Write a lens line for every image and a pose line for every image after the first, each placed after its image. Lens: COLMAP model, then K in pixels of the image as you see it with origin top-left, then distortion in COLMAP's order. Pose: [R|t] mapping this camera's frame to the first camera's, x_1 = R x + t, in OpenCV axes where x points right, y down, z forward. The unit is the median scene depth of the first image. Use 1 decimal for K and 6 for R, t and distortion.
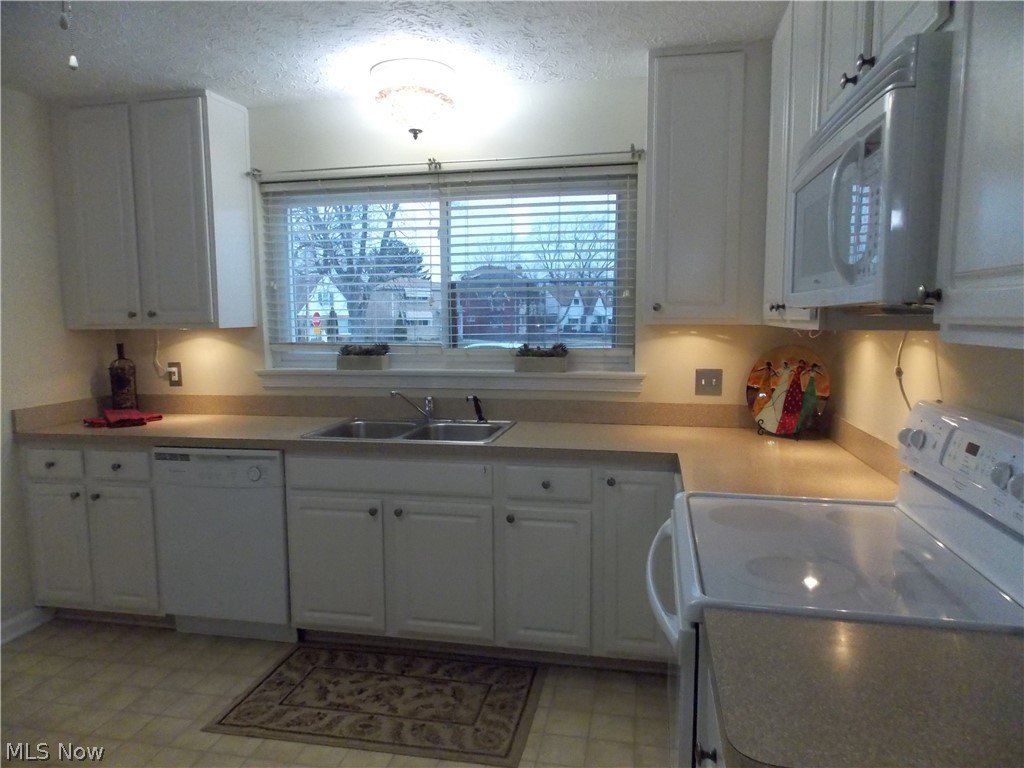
lens RADIAL K [[681.9, 0, 512.7], [0, 681.9, 380.3], [0, 0, 1]] dist [0.009273, -0.002253]
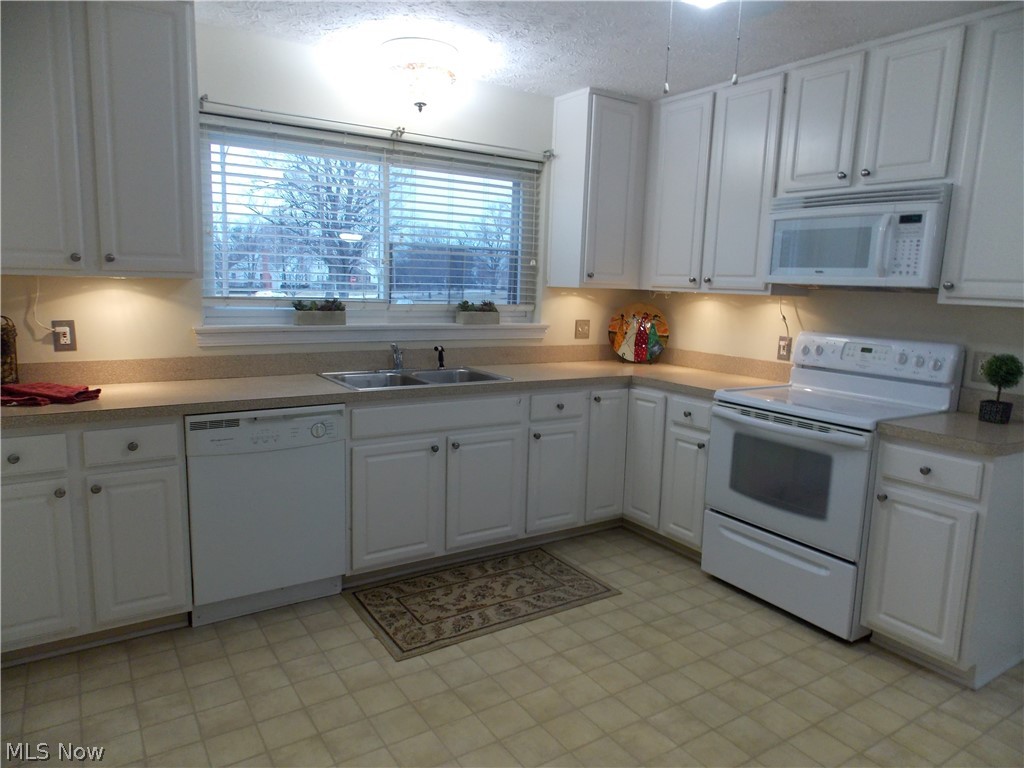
lens RADIAL K [[681.9, 0, 512.7], [0, 681.9, 380.3], [0, 0, 1]] dist [0.009273, -0.002253]
pose [[0.711574, -0.071739, 0.698939, -0.868306], [0.033572, 0.997109, 0.068164, 0.007645], [-0.701809, -0.025039, 0.711925, 0.107184]]
